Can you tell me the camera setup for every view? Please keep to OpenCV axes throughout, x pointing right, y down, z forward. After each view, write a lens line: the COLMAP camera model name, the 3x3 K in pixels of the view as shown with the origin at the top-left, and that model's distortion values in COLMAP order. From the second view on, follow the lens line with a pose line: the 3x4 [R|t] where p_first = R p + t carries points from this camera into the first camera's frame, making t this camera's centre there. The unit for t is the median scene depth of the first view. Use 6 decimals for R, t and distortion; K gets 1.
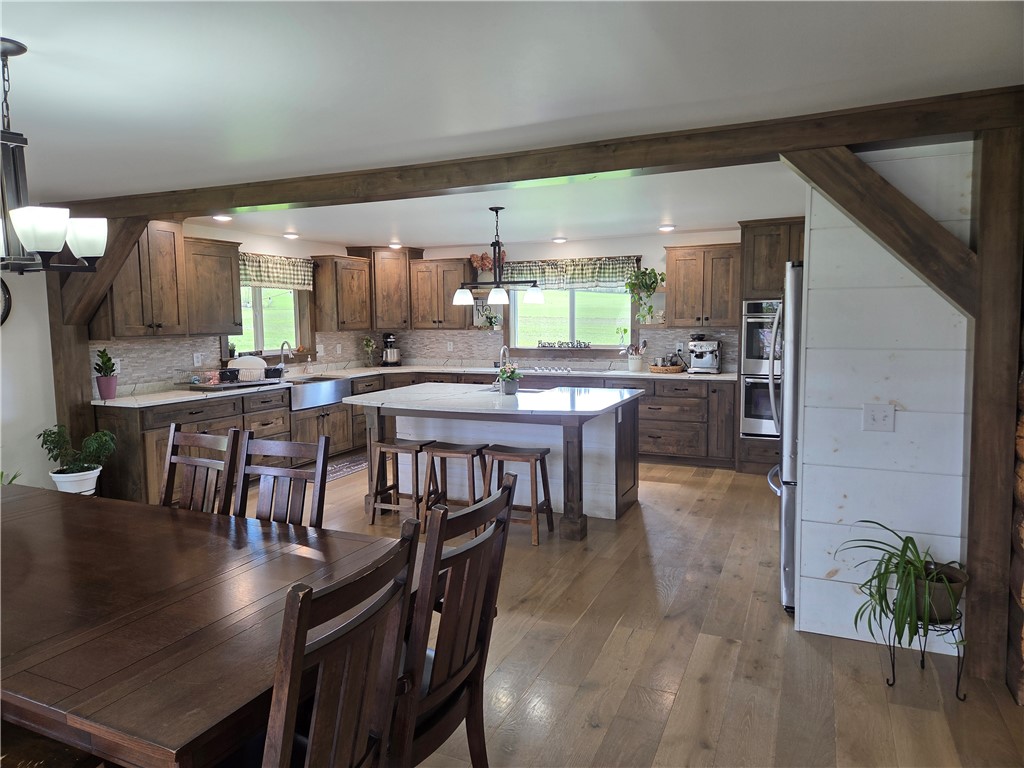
lens RADIAL K [[685.3, 0, 516.8], [0, 685.3, 386.5], [0, 0, 1]] dist [0.055312, -0.040821]
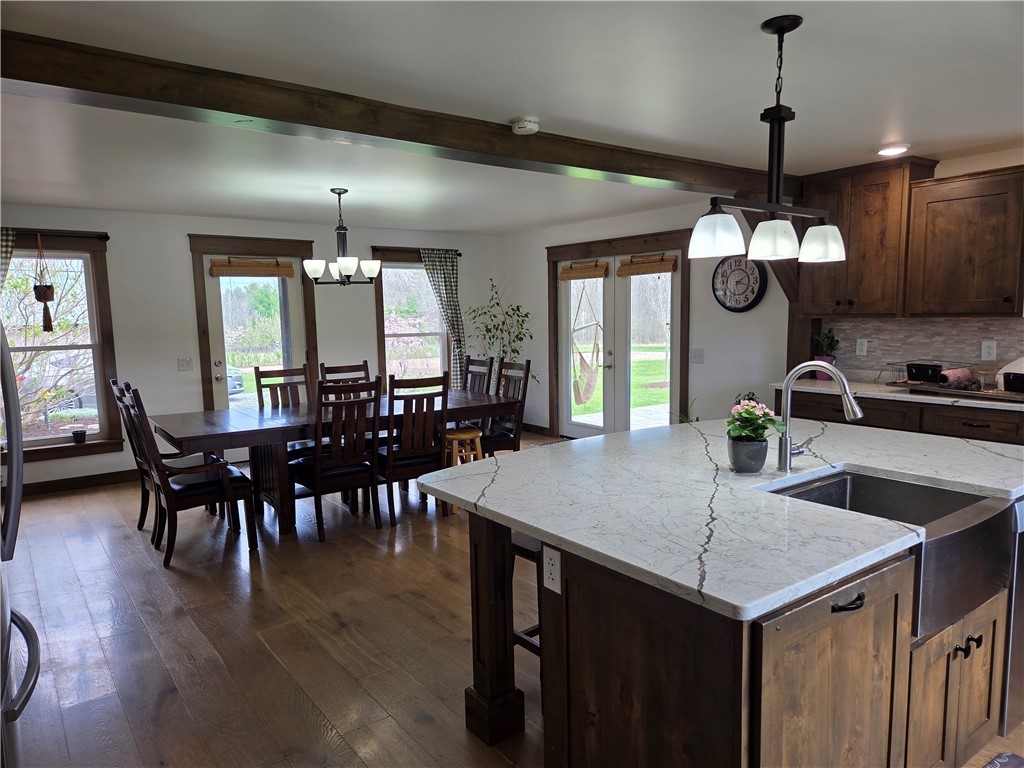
lens RADIAL K [[685.3, 0, 519.6], [0, 685.3, 395.3], [0, 0, 1]] dist [0.055312, -0.040821]
pose [[-0.482363, 0.126016, -0.866860, 0.390069], [-0.066187, 0.981526, 0.179515, -0.093305], [0.873467, 0.143966, -0.465111, 0.968441]]
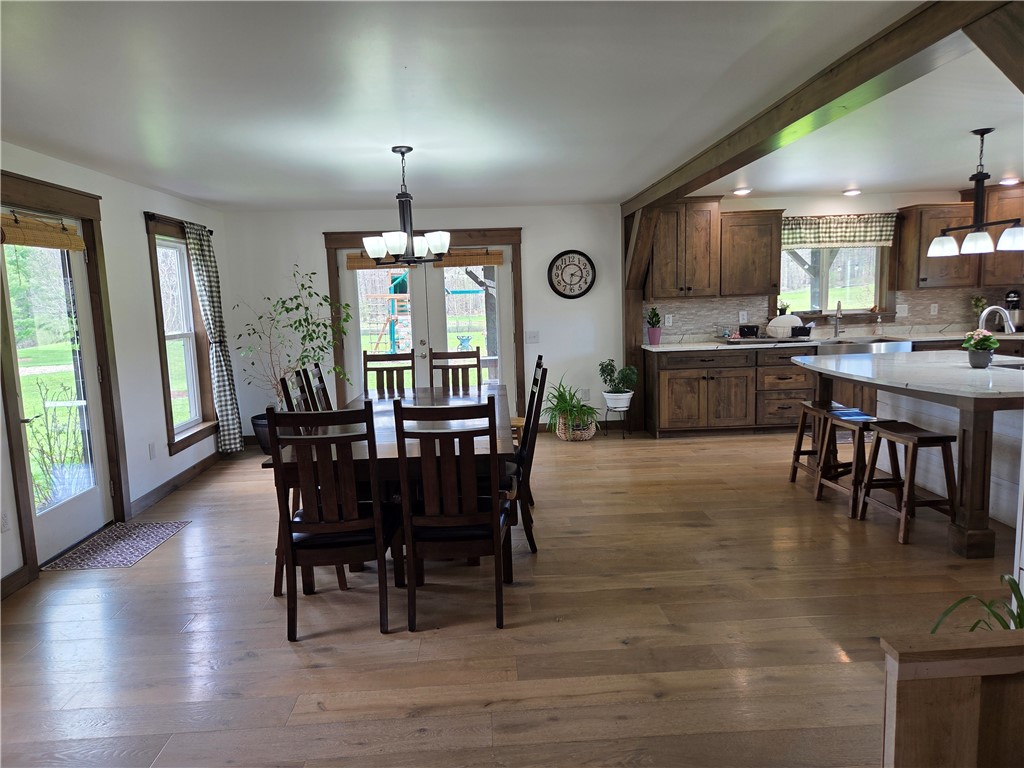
lens RADIAL K [[685.3, 0, 502.4], [0, 685.3, 388.0], [0, 0, 1]] dist [0.055312, -0.040821]
pose [[0.440339, 0.113383, -0.890643, 0.422398], [-0.061695, 0.993470, 0.095971, -0.007448], [0.895709, 0.012688, 0.444459, 0.136054]]
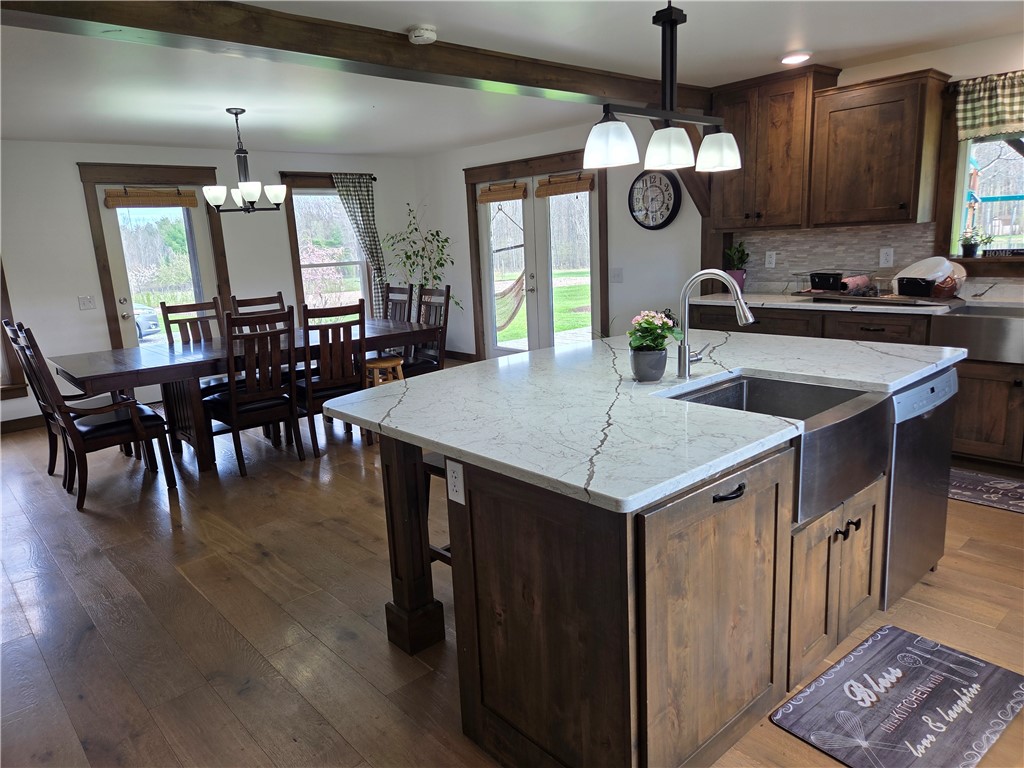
lens RADIAL K [[685.3, 0, 505.4], [0, 685.3, 382.6], [0, 0, 1]] dist [0.055312, -0.040821]
pose [[-0.409639, 0.219448, -0.885459, 0.384398], [-0.038964, 0.965540, 0.257320, -0.087911], [0.911415, 0.139909, -0.386973, 0.984891]]
